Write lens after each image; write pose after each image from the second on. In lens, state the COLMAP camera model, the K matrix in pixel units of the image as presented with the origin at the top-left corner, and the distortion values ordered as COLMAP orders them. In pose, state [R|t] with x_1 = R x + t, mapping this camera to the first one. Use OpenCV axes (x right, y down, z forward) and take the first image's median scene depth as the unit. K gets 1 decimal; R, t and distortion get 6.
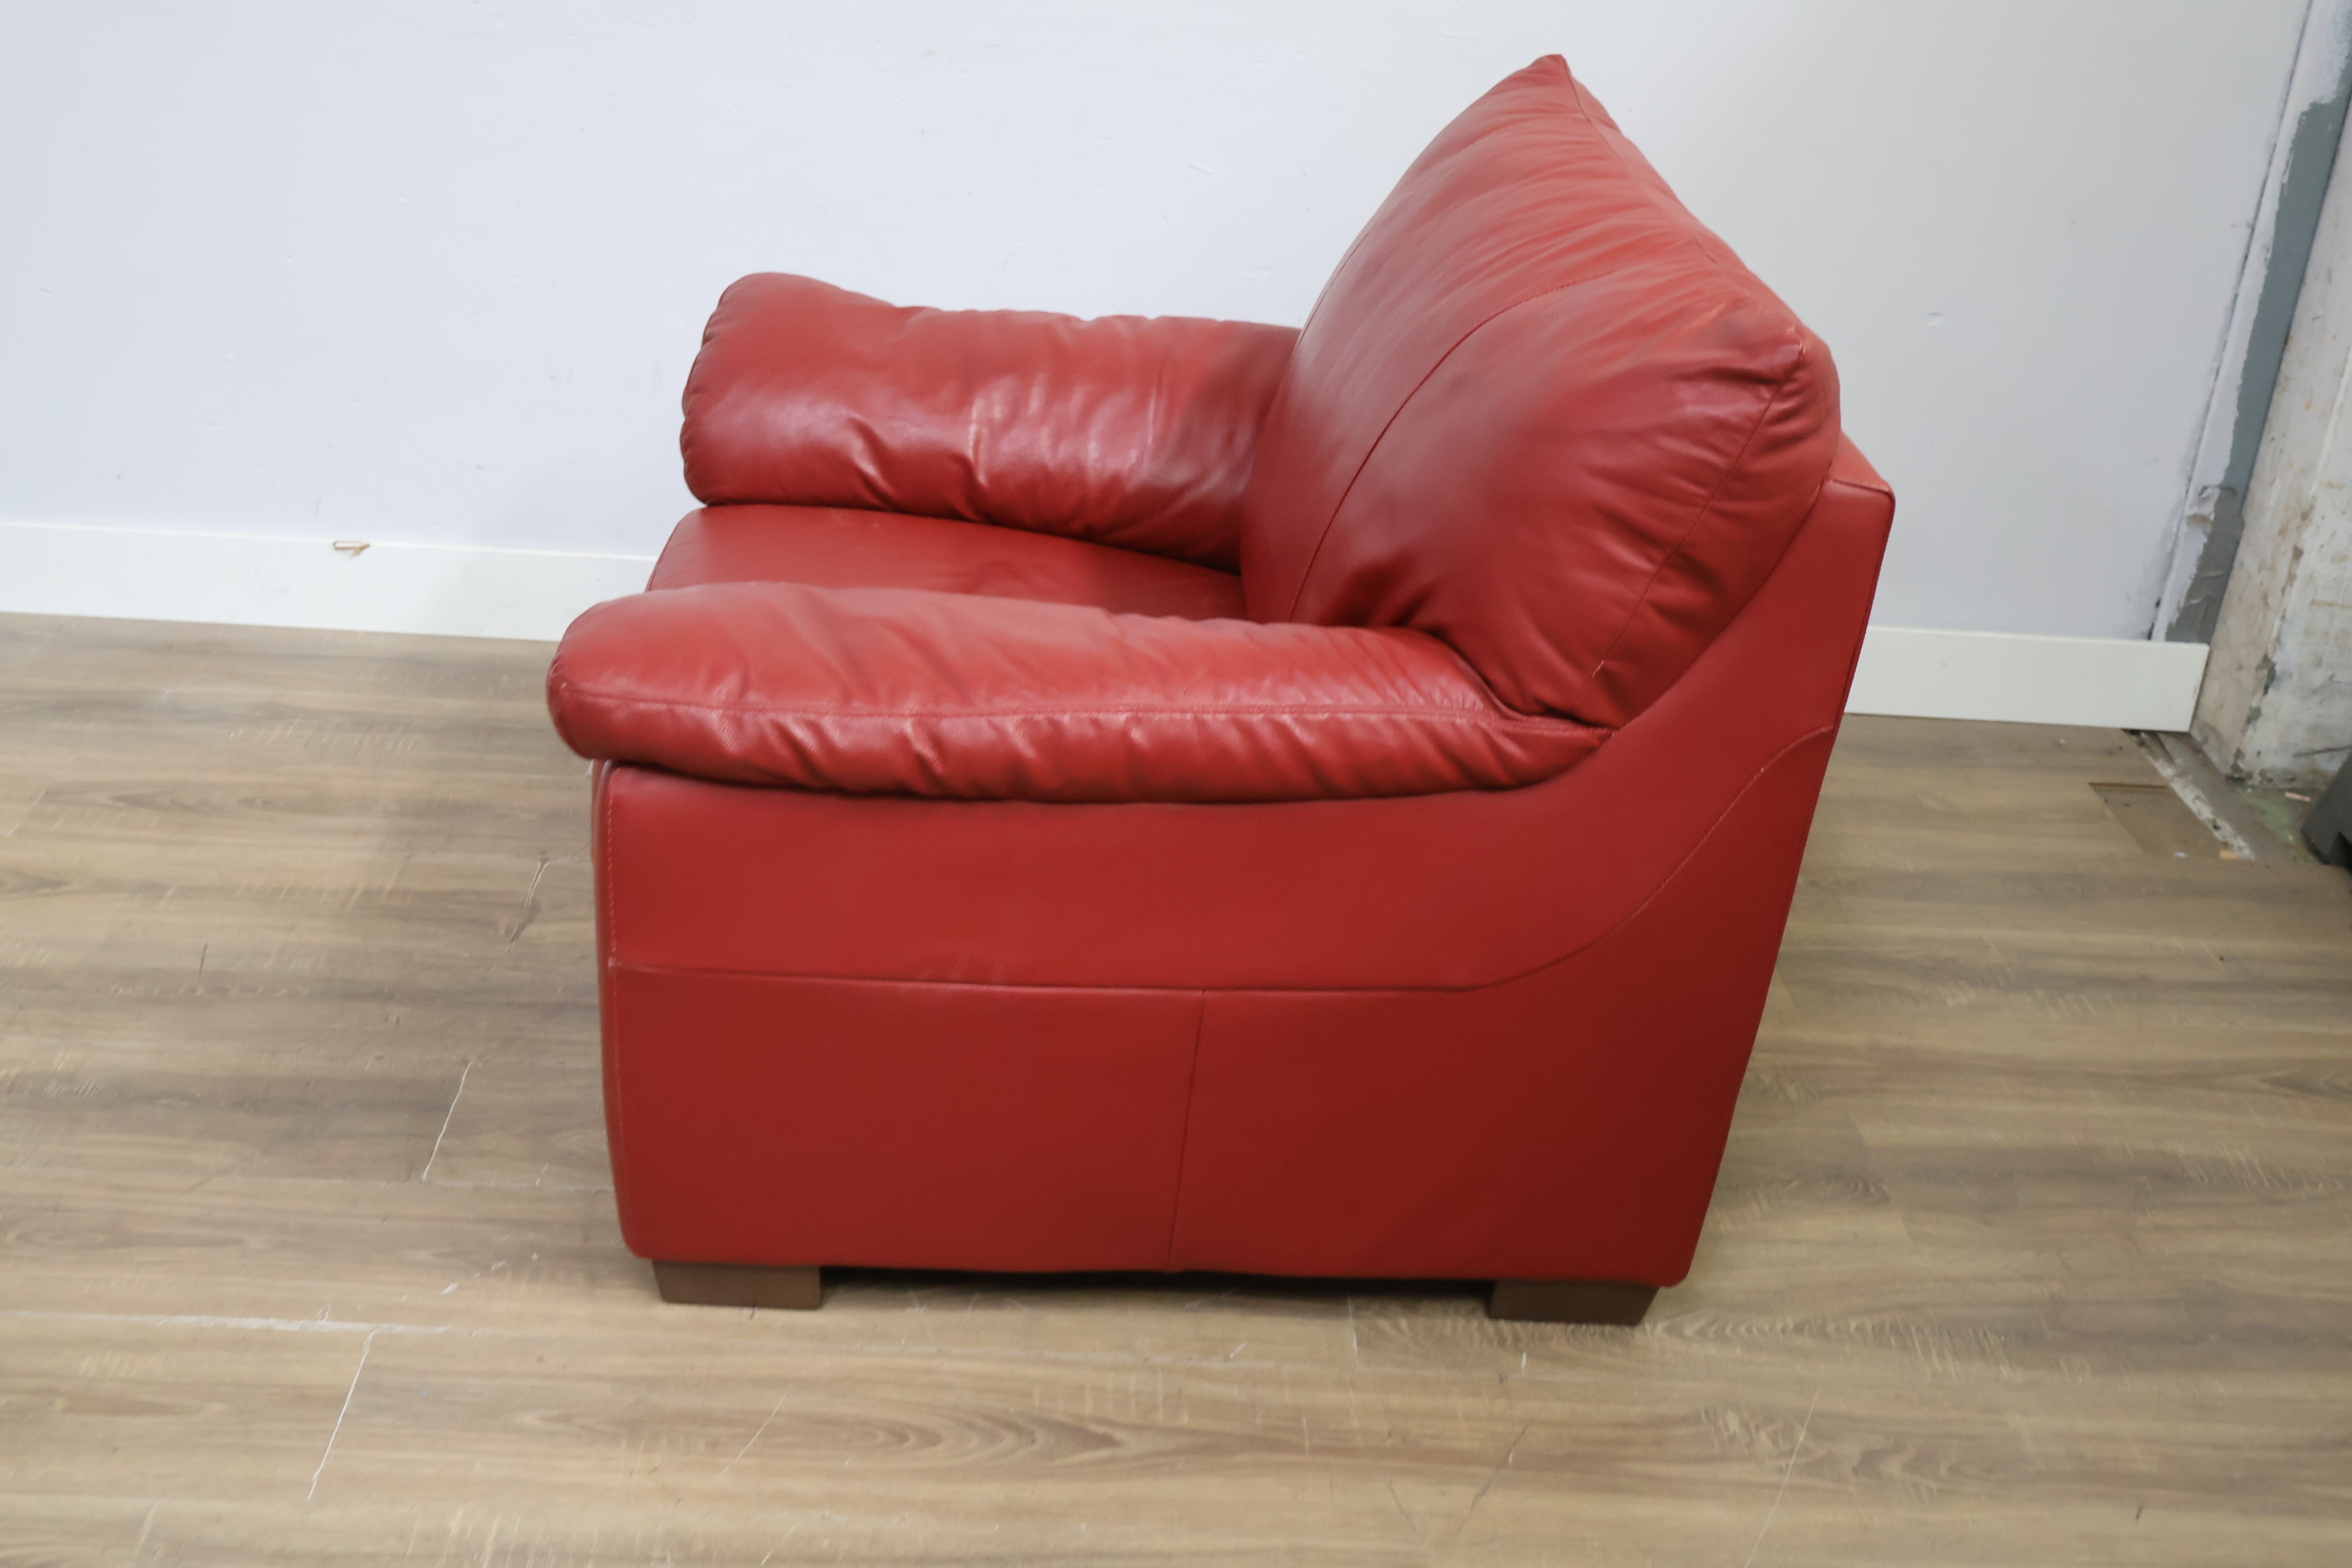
lens RADIAL K [[2620.8, 0, 1167.1], [0, 2620.8, 794.2], [0, 0, 1]] dist [0.011081, -0.021262]
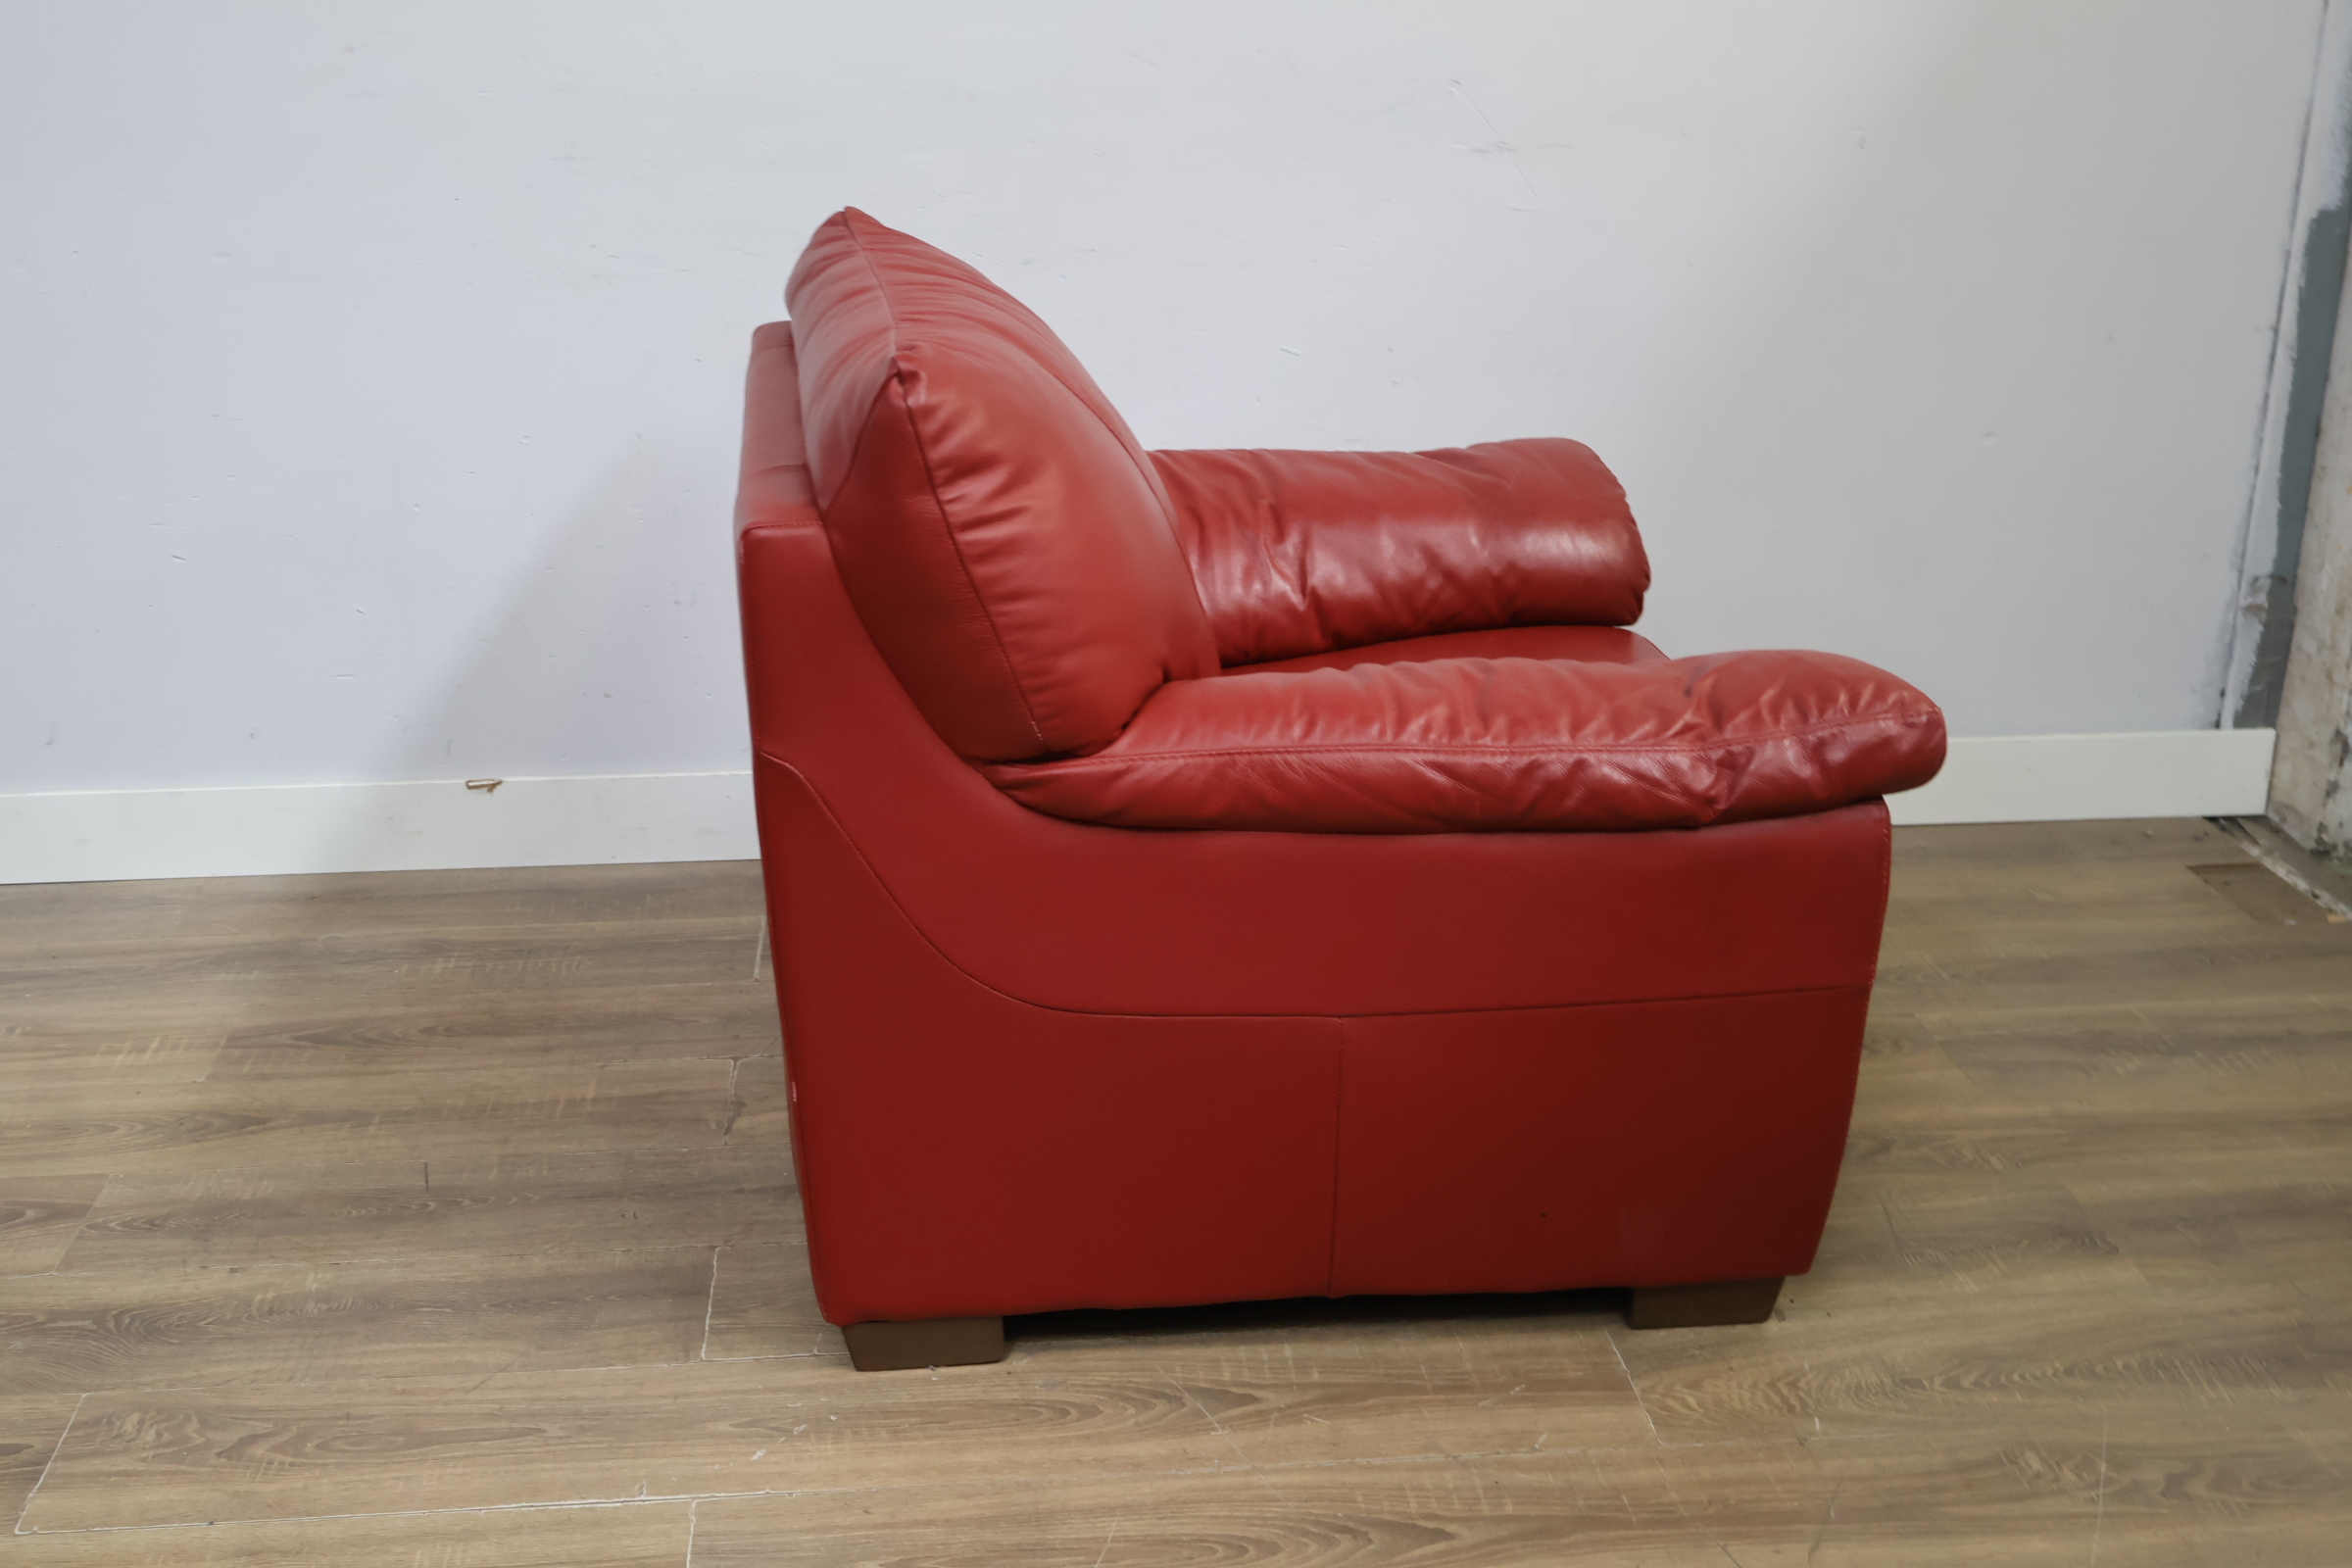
lens RADIAL K [[2627.3, 0, 1181.6], [0, 2627.3, 789.9], [0, 0, 1]] dist [0.021553, -0.031242]
pose [[0.995085, -0.085884, 0.049296, -0.117714], [0.090513, 0.990762, -0.100980, 0.044334], [-0.040168, 0.104946, 0.993666, -0.027956]]
